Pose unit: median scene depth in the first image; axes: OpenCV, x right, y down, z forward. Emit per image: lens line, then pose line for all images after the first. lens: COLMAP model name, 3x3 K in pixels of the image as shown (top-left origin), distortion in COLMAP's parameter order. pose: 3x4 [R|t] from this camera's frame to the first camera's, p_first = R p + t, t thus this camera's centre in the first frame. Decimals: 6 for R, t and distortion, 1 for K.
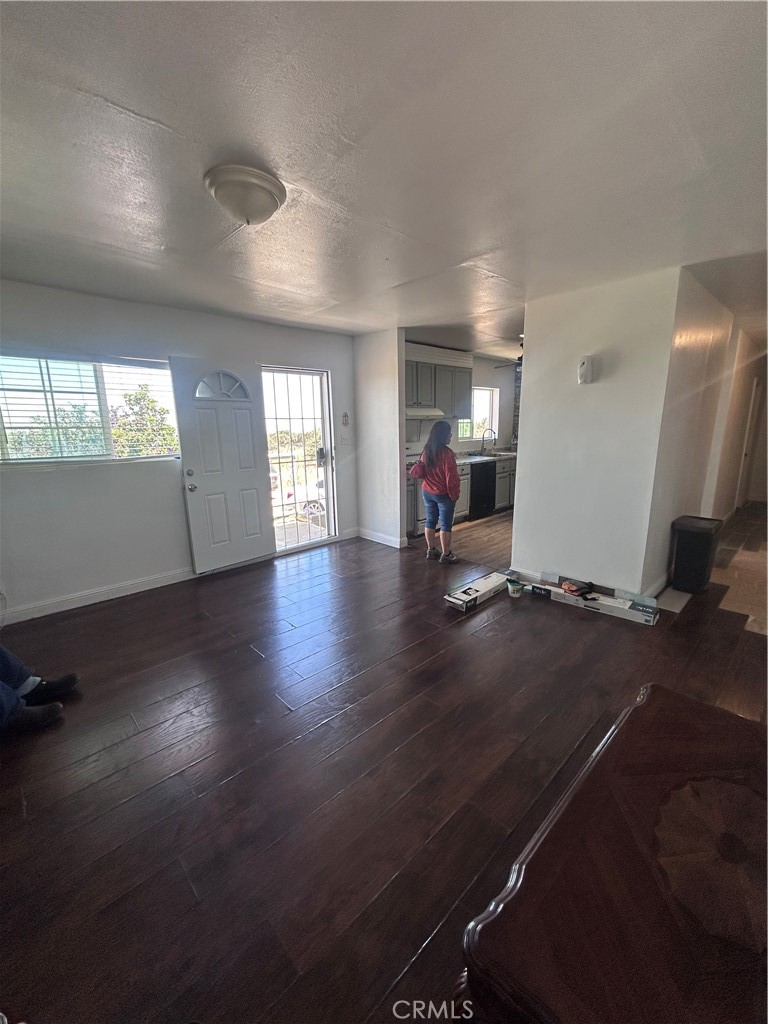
lens RADIAL K [[414.8, 0, 385.6], [0, 414.8, 512.8], [0, 0, 1]] dist [-0.007268, 0.005869]
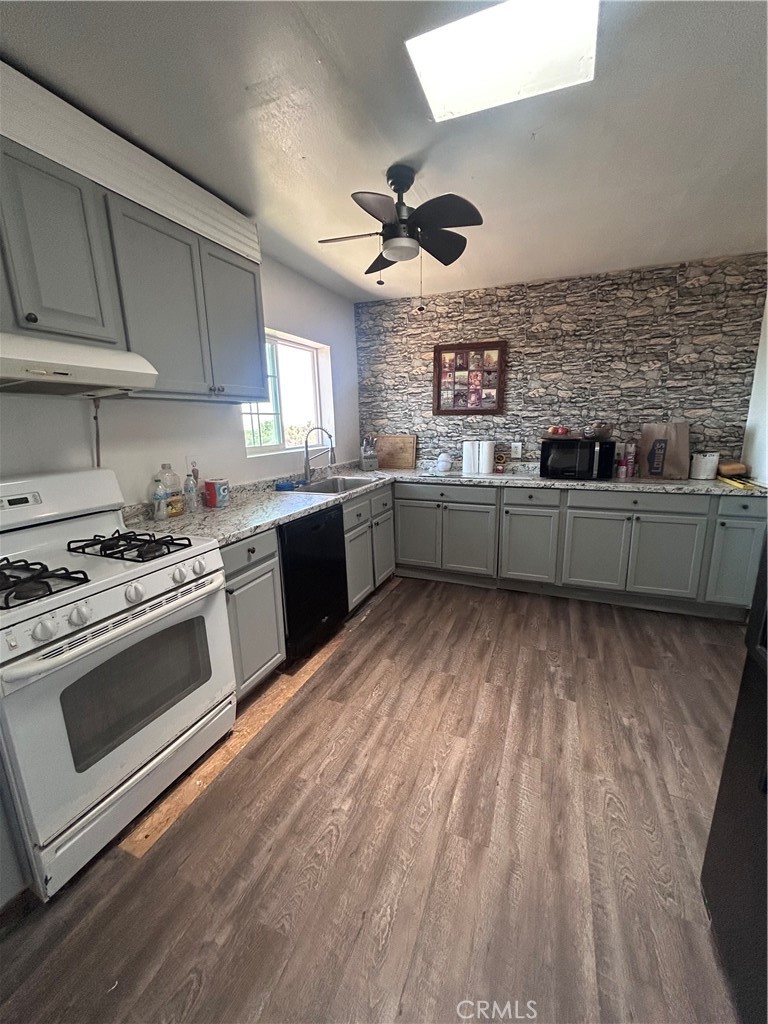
lens RADIAL K [[414.8, 0, 385.6], [0, 414.8, 512.8], [0, 0, 1]] dist [-0.007268, 0.005869]
pose [[0.919002, -0.088854, 0.384111, 0.157340], [0.091689, 0.995727, 0.010965, -0.123831], [-0.383444, 0.025141, 0.923222, 0.643635]]
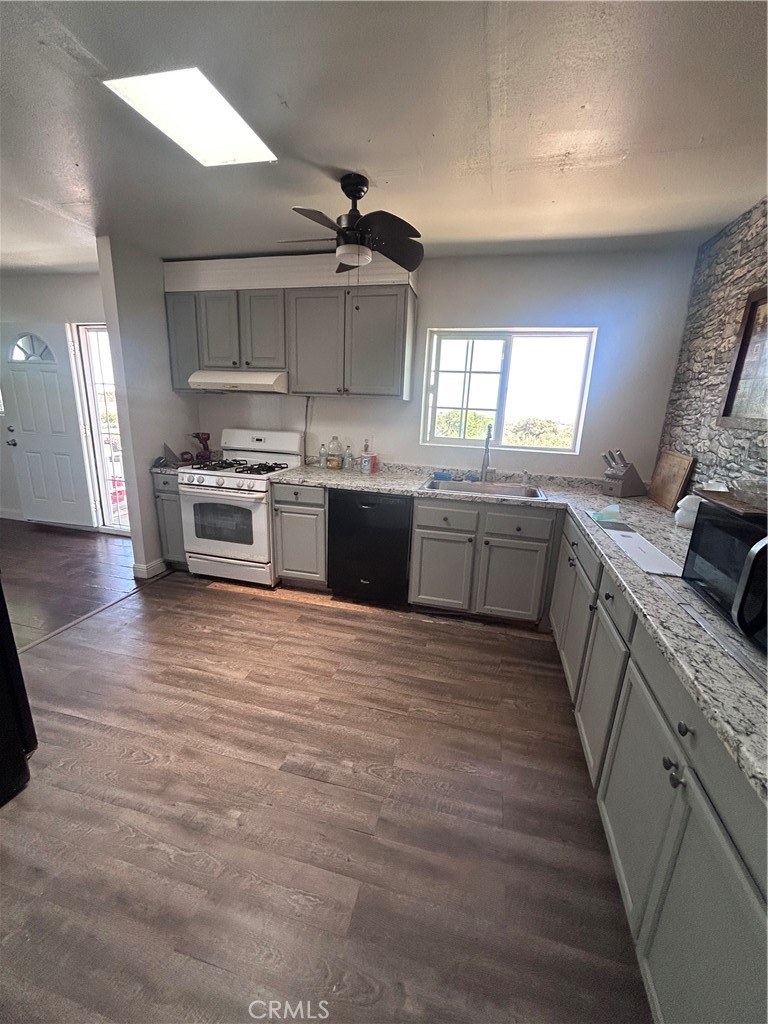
lens RADIAL K [[414.8, 0, 385.6], [0, 414.8, 512.8], [0, 0, 1]] dist [-0.007268, 0.005869]
pose [[0.514774, 0.251830, -0.819506, 0.651374], [-0.230394, 0.961358, 0.150698, -0.178760], [0.825789, 0.111233, 0.552902, 0.790192]]
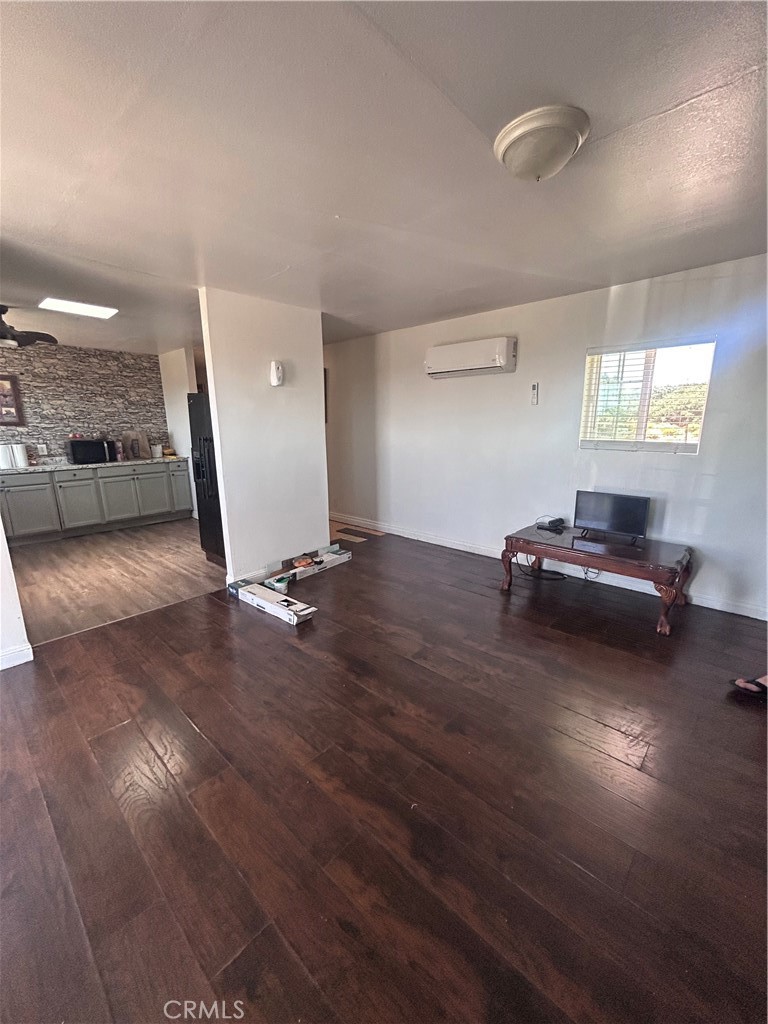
lens RADIAL K [[414.8, 0, 385.6], [0, 414.8, 512.8], [0, 0, 1]] dist [-0.007268, 0.005869]
pose [[-0.058275, -0.206685, 0.976671, -0.386115], [0.223759, 0.950737, 0.214548, -0.085799], [-0.972901, 0.231042, -0.009156, 0.437599]]
